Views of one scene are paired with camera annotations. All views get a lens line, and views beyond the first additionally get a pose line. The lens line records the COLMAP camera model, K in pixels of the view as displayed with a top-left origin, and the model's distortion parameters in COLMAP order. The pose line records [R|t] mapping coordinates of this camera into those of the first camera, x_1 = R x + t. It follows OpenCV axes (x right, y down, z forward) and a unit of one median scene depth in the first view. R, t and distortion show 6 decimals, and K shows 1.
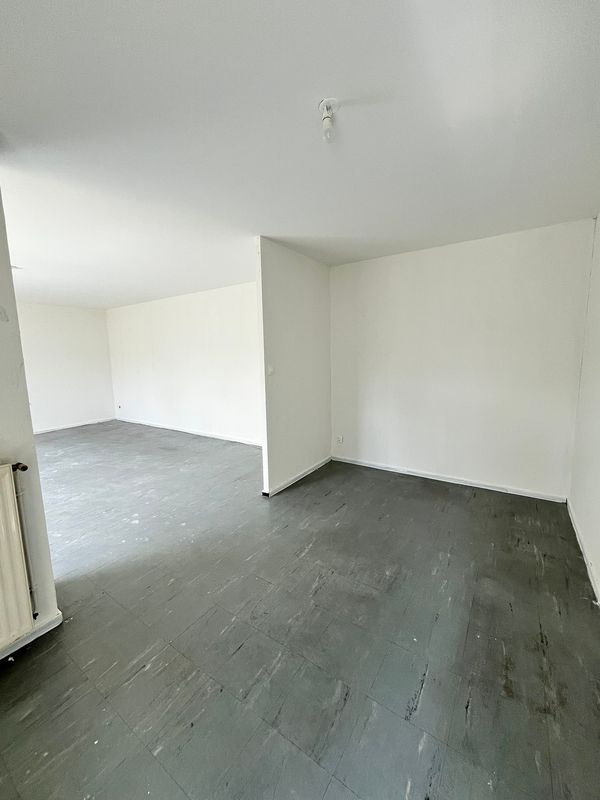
lens RADIAL K [[322.0, 0, 297.5], [0, 322.0, 398.8], [0, 0, 1]] dist [-0.002519, -0.000072]
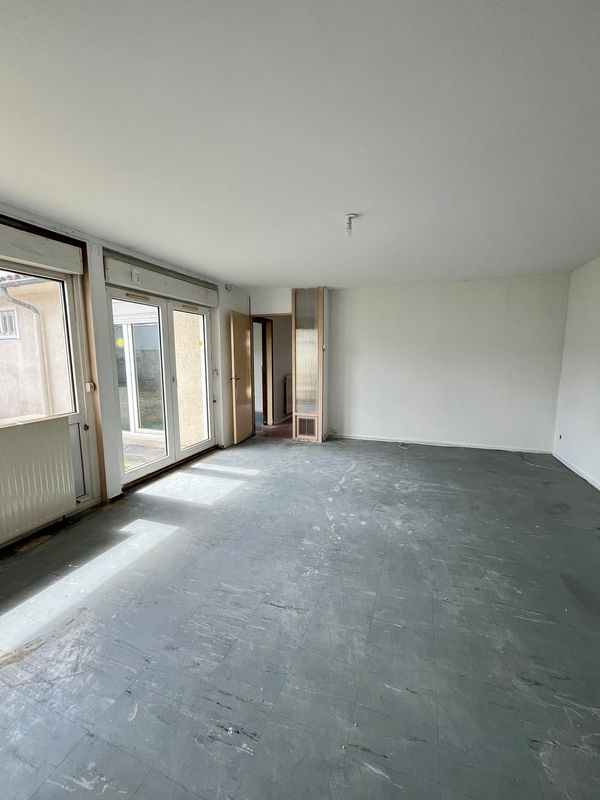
lens RADIAL K [[322.0, 0, 297.5], [0, 322.0, 398.8], [0, 0, 1]] dist [-0.002519, -0.000072]
pose [[0.223980, 0.147267, -0.963403, -0.199861], [-0.133311, 0.983855, 0.119400, -0.098565], [0.965433, 0.101689, 0.239997, 0.755495]]
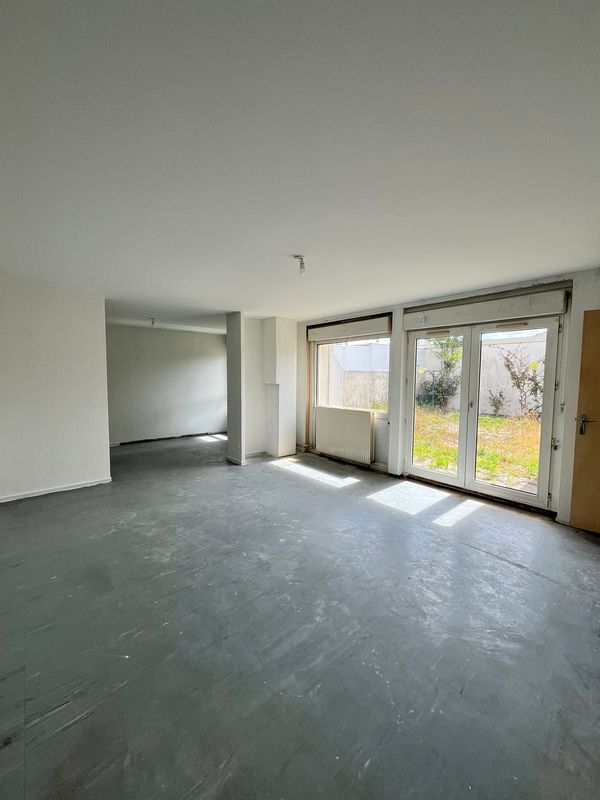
lens RADIAL K [[322.0, 0, 297.5], [0, 322.0, 398.8], [0, 0, 1]] dist [-0.002519, -0.000072]
pose [[-0.962321, -0.007530, 0.271813, -1.078185], [0.048703, 0.978679, 0.199539, -0.237916], [-0.267520, 0.205258, -0.941436, 1.756646]]
